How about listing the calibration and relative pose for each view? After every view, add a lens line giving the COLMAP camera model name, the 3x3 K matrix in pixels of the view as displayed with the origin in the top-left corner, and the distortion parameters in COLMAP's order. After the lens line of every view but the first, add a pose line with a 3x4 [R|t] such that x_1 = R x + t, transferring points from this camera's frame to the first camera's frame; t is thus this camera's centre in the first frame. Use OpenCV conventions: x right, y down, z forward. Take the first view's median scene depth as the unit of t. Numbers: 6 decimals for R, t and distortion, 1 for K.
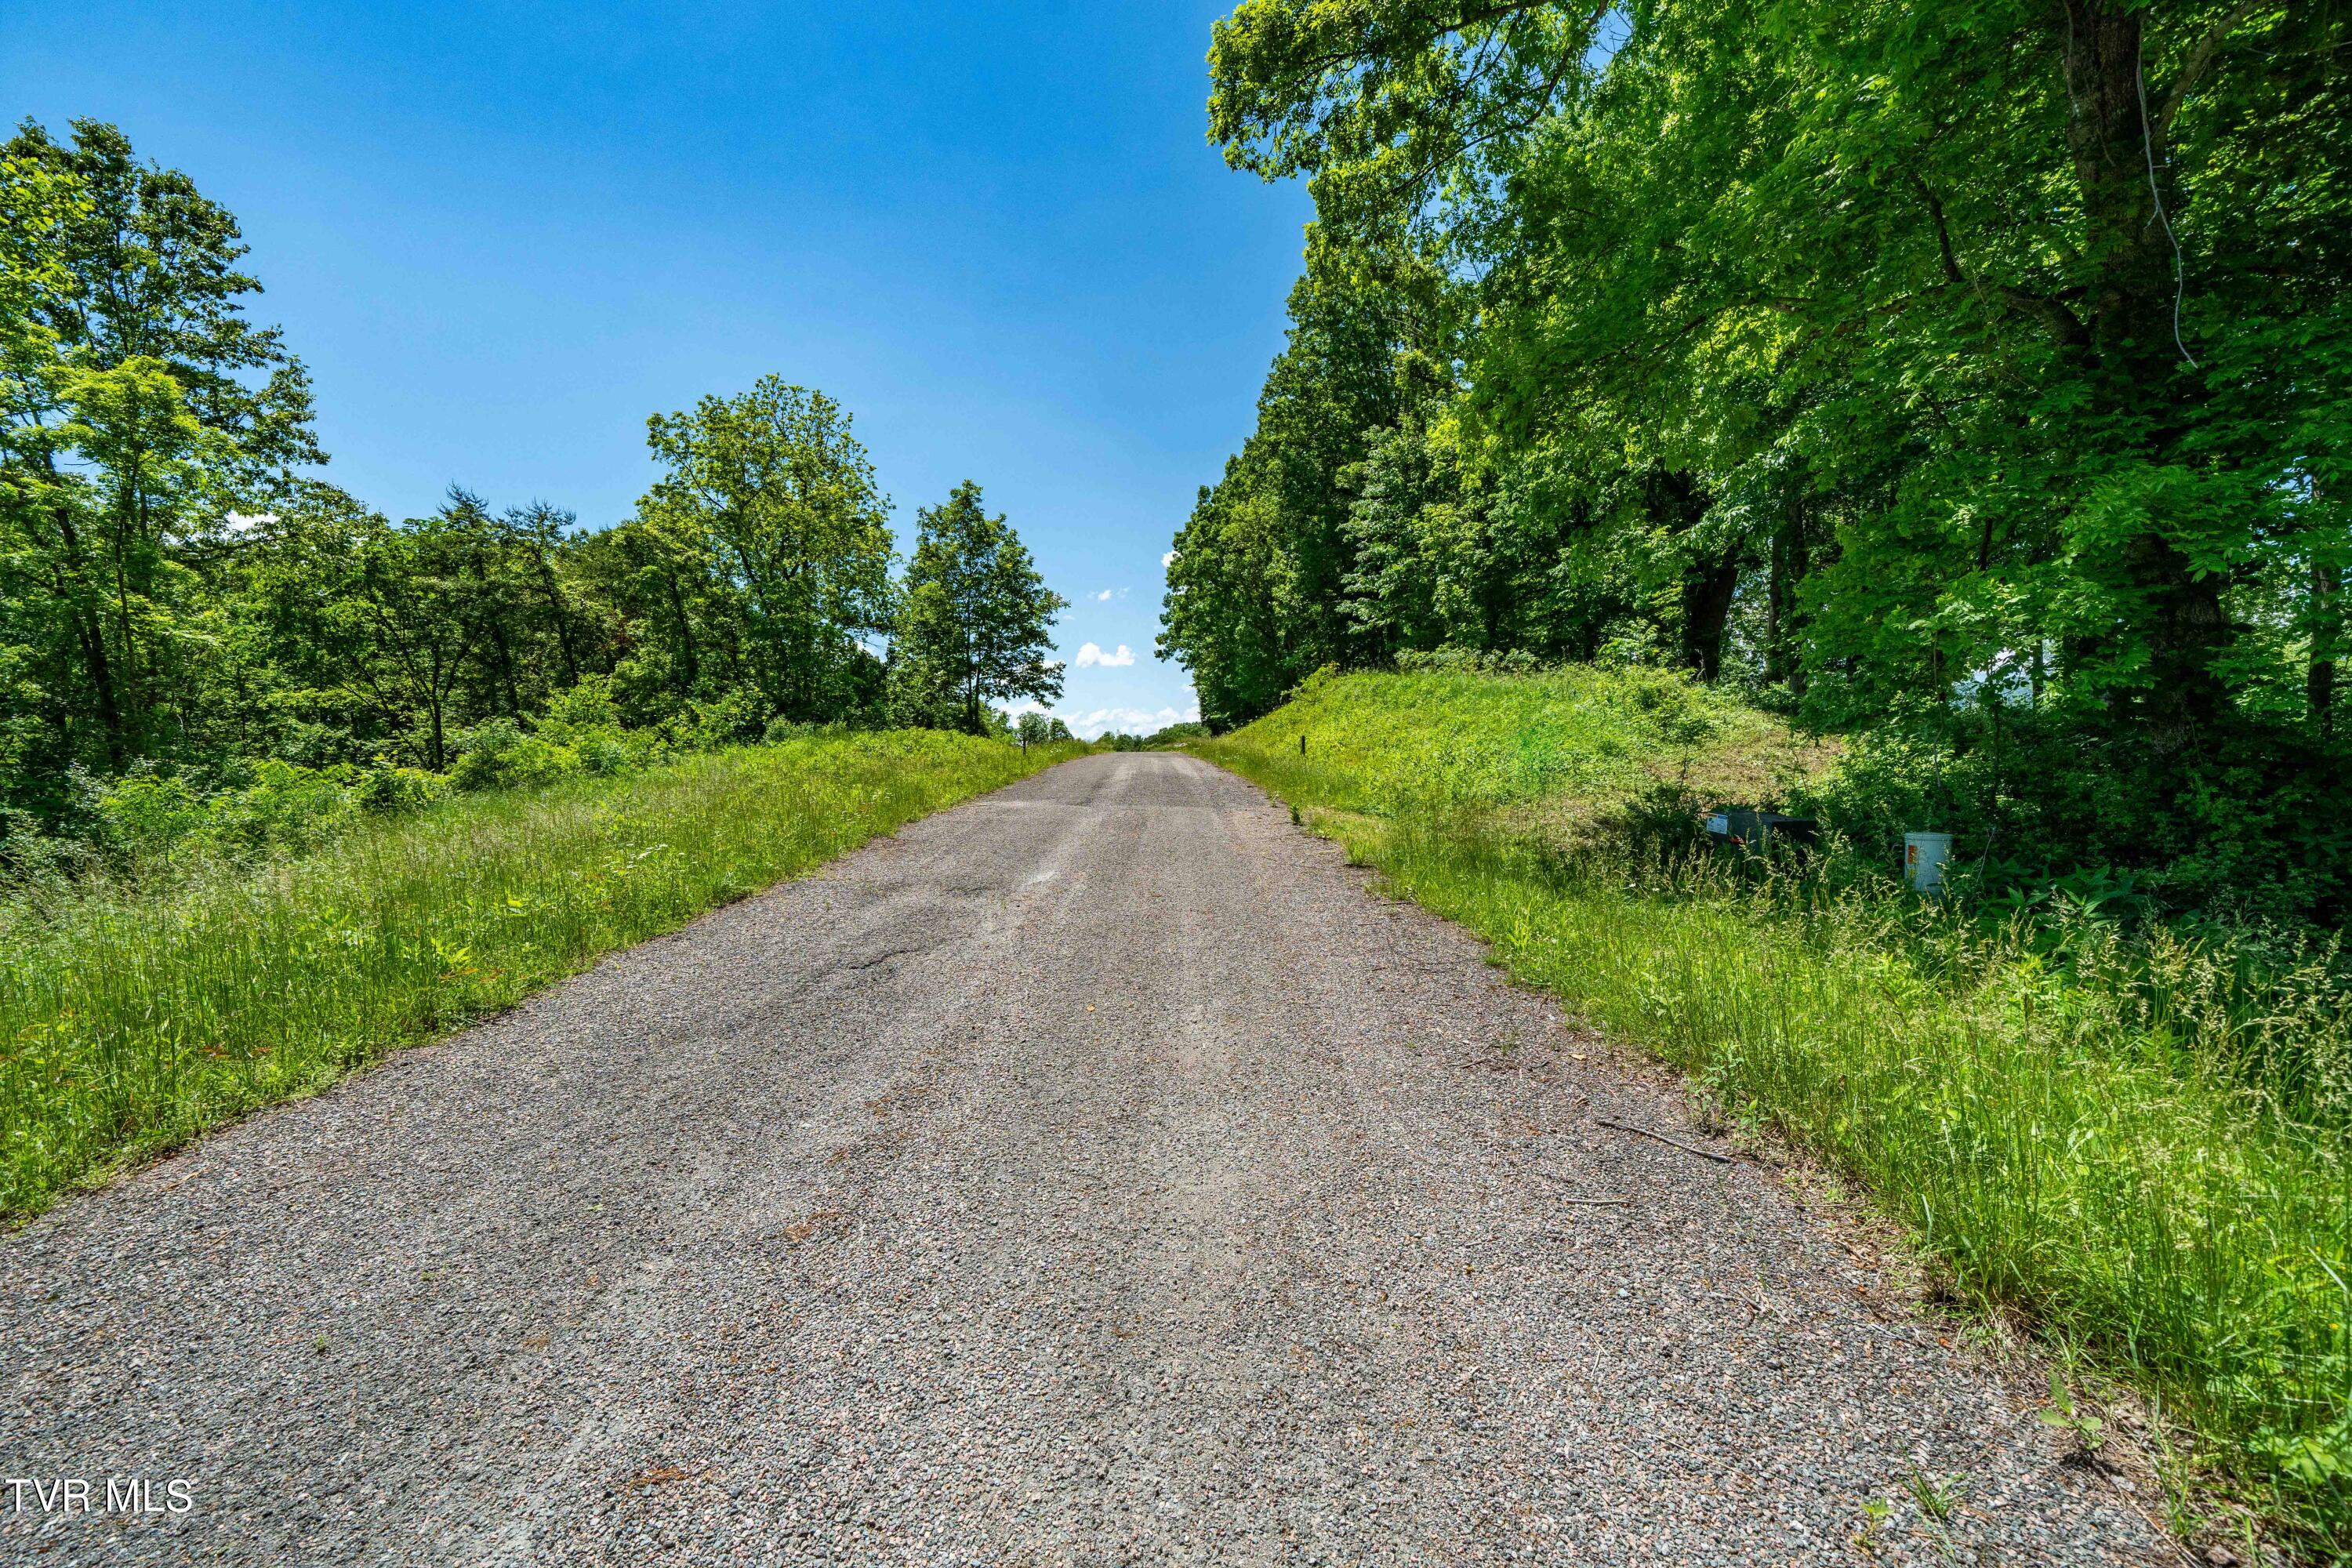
lens RADIAL K [[1151.2, 0, 1224.7], [0, 1151.2, 816.8], [0, 0, 1]] dist [0.003801, 0.001386]
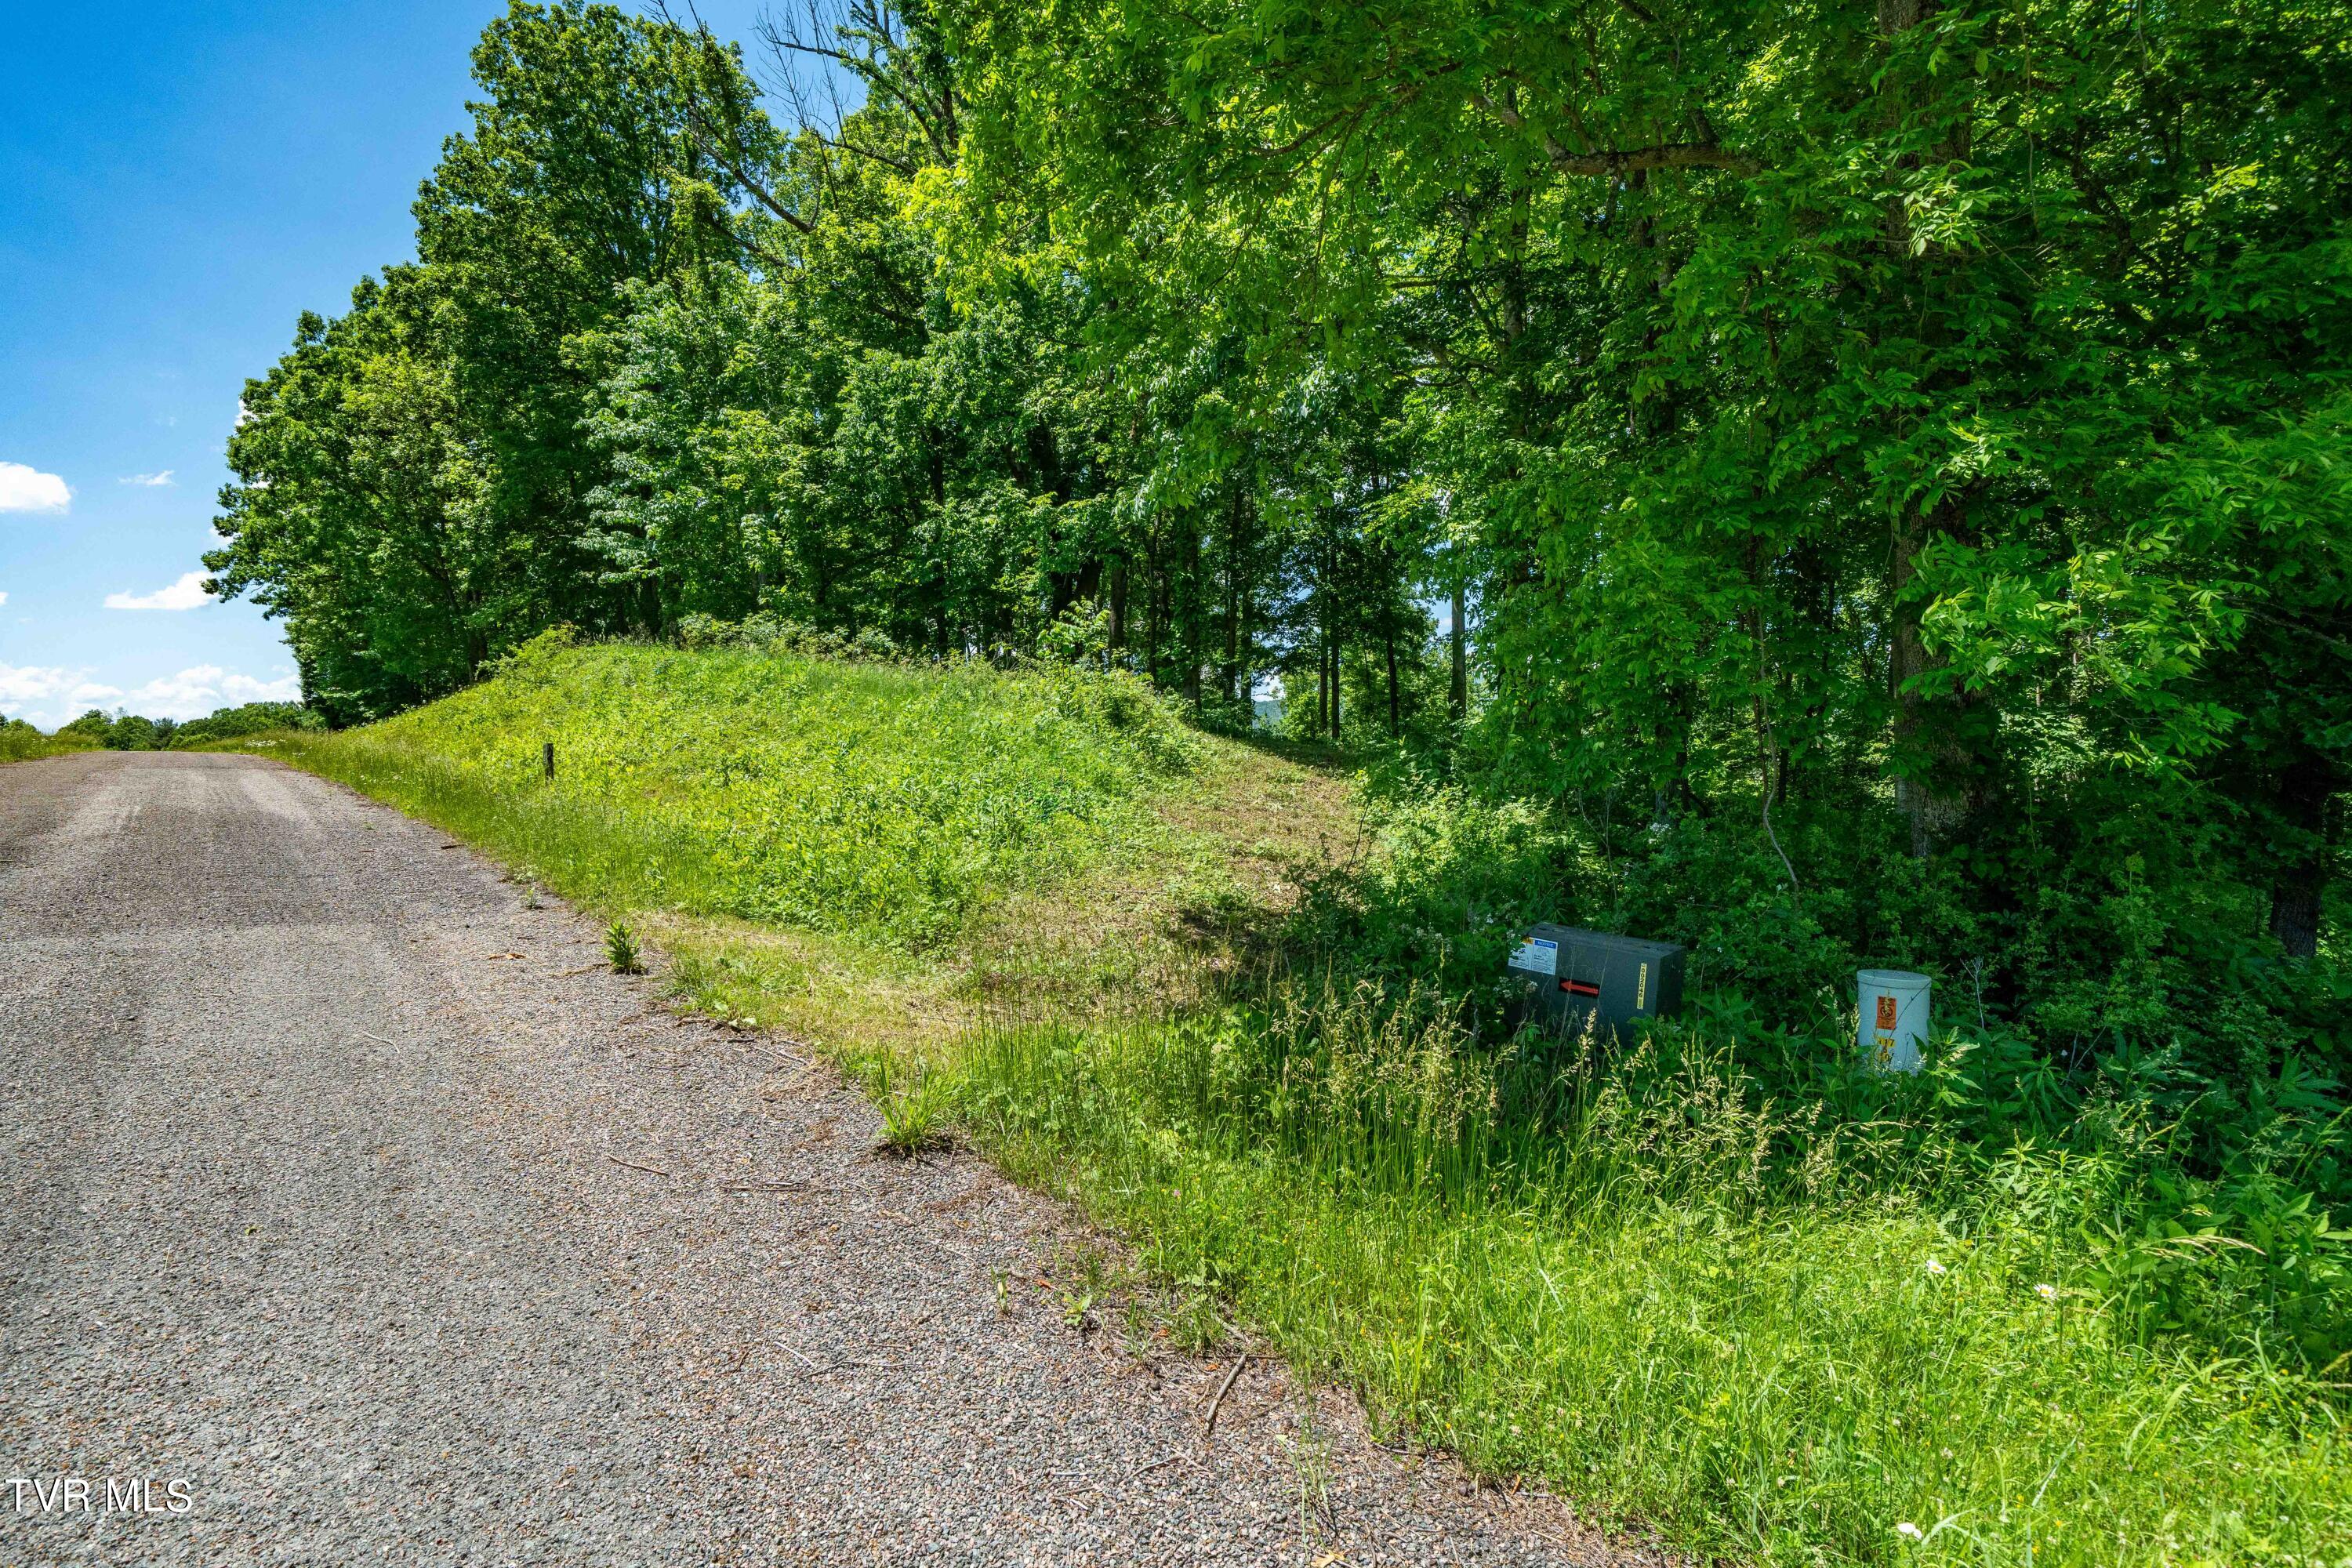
lens RADIAL K [[1151.2, 0, 1224.7], [0, 1151.2, 816.8], [0, 0, 1]] dist [0.003801, 0.001386]
pose [[0.790861, -0.004820, 0.611977, -0.011496], [0.004436, 0.999988, 0.002142, -0.025223], [-0.611980, 0.001021, 0.790872, 0.258976]]
